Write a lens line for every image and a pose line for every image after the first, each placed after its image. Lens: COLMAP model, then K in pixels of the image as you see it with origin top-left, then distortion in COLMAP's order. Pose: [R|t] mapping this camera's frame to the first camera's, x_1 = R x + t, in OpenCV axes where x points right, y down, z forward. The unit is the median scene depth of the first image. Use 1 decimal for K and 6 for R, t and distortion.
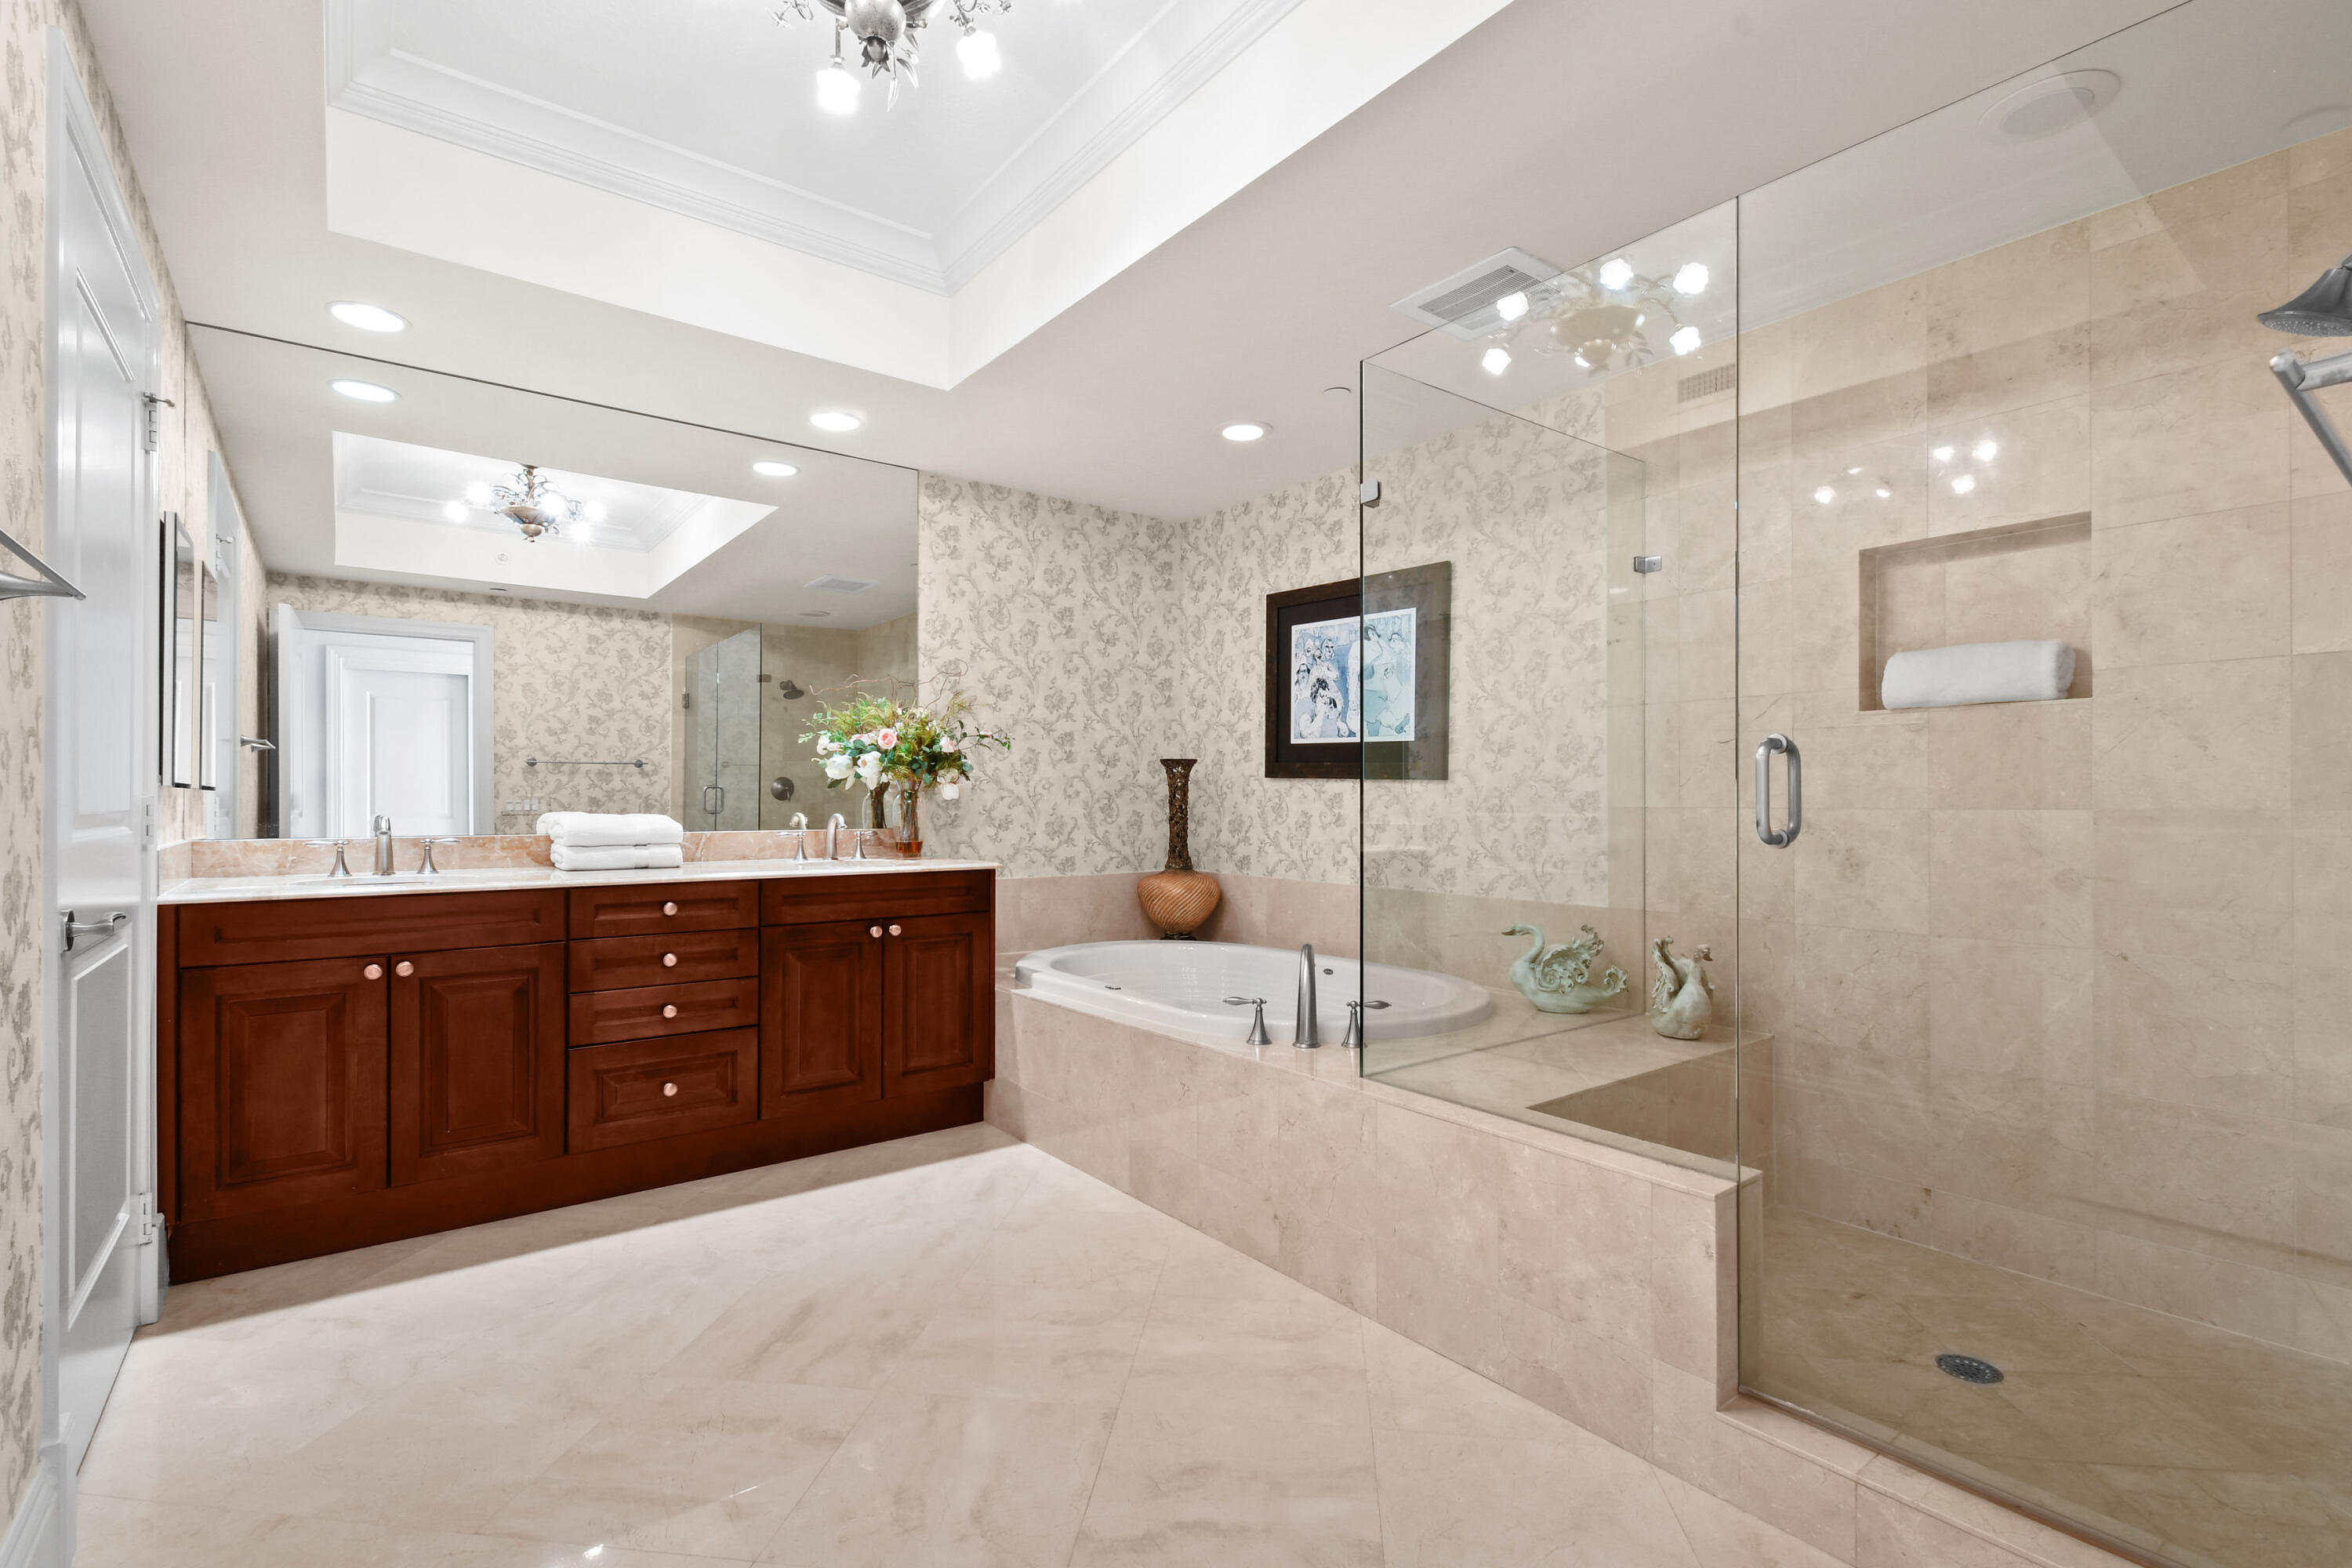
lens RADIAL K [[1064.3, 0, 1152.1], [0, 1064.3, 797.5], [0, 0, 1]] dist [-0.000093, -0.000131]
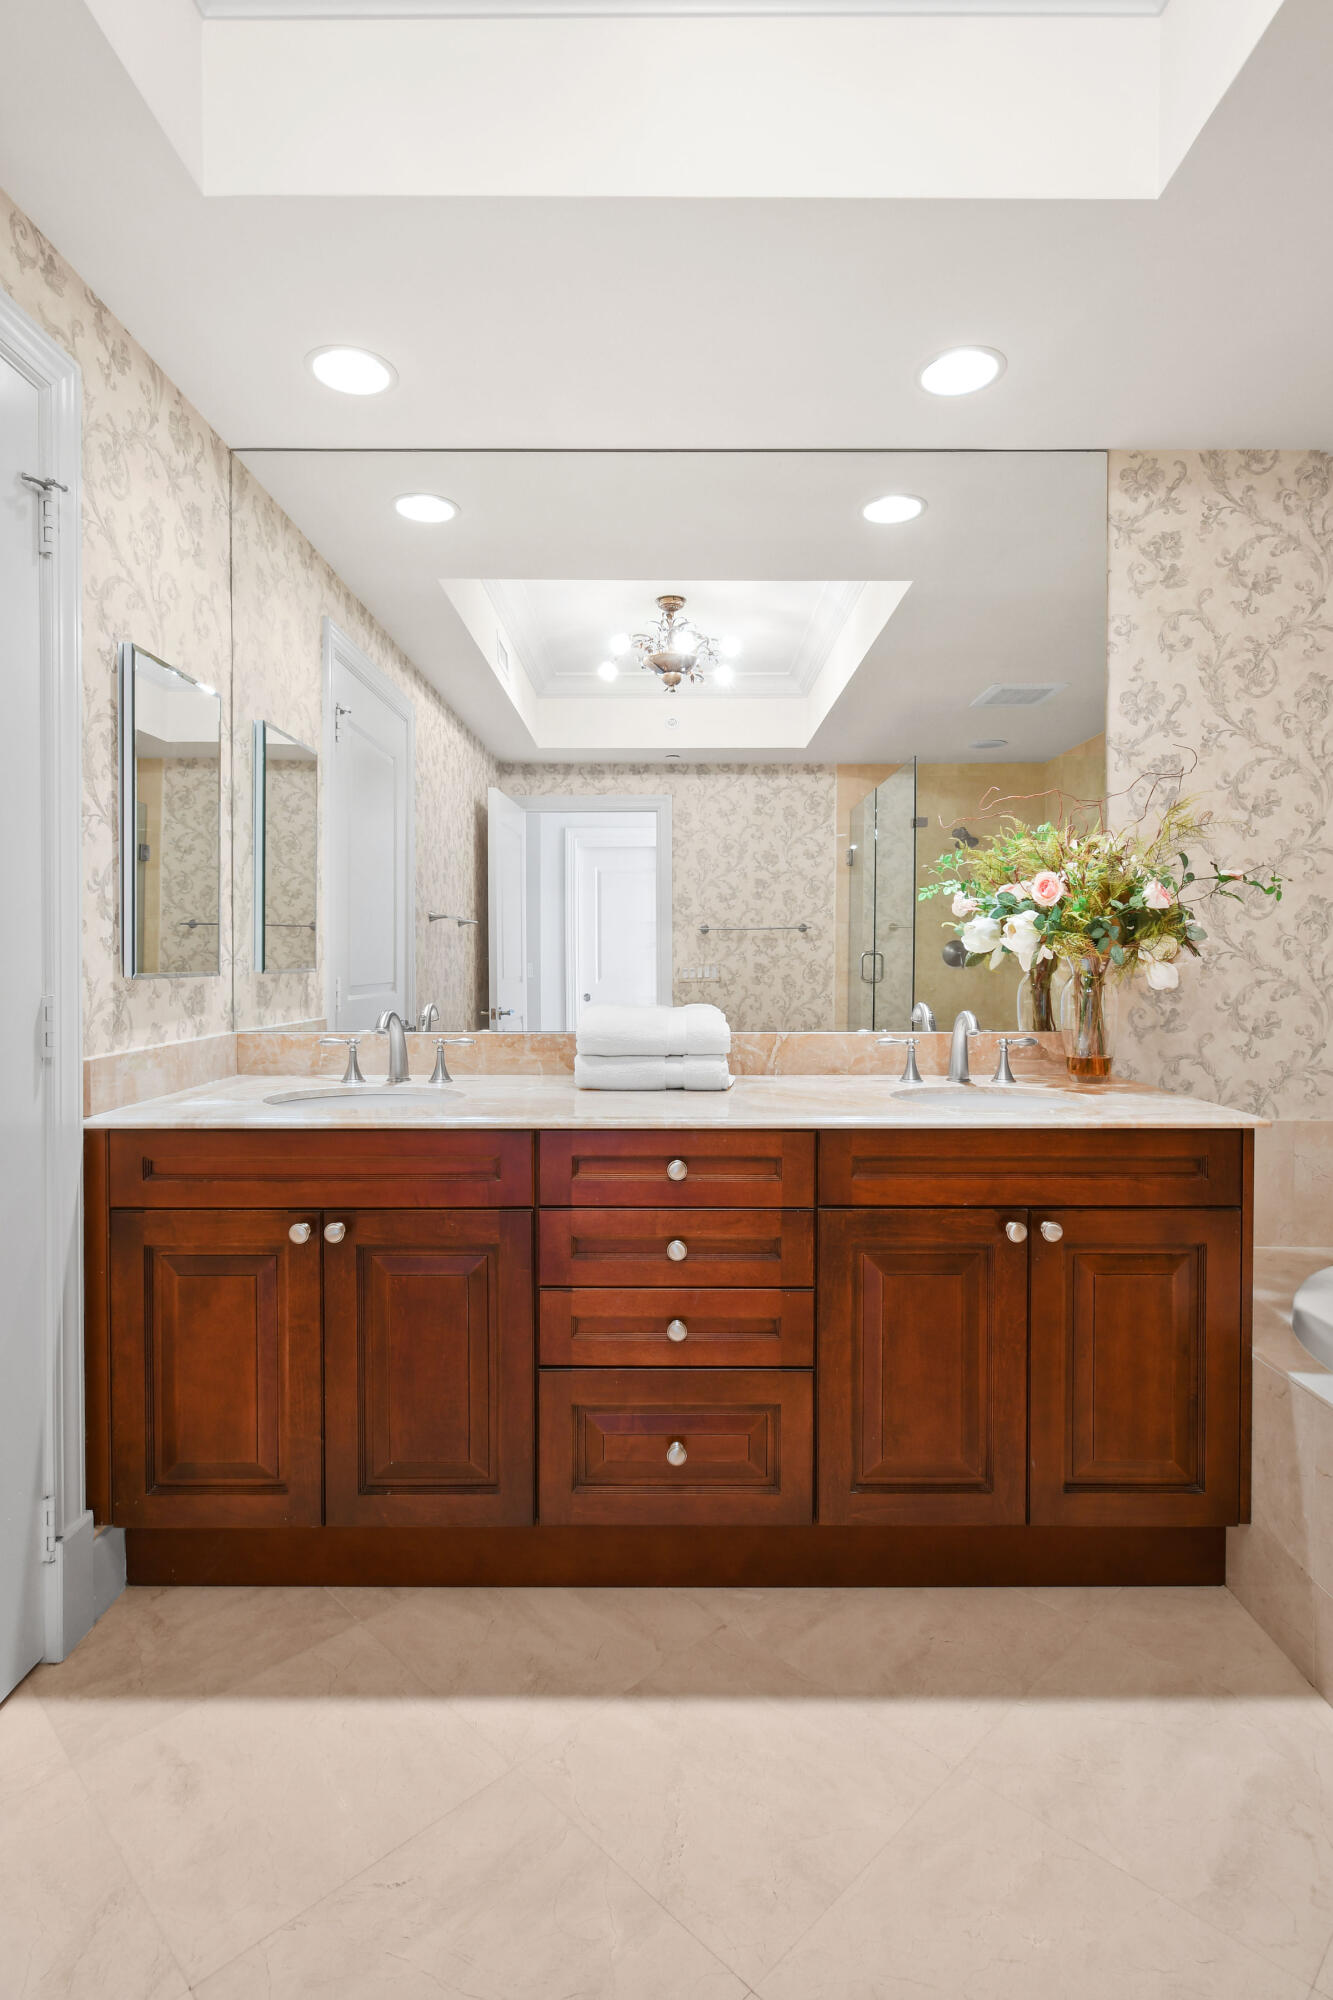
lens RADIAL K [[1019.4, 0, 677.1], [0, 1019.4, 969.4], [0, 0, 1]] dist [0.000931, 0.000387]
pose [[0.802738, 0.006291, -0.596298, -0.081740], [0.003715, 0.999872, 0.015550, -0.021691], [0.596320, -0.014697, 0.802612, 0.459649]]
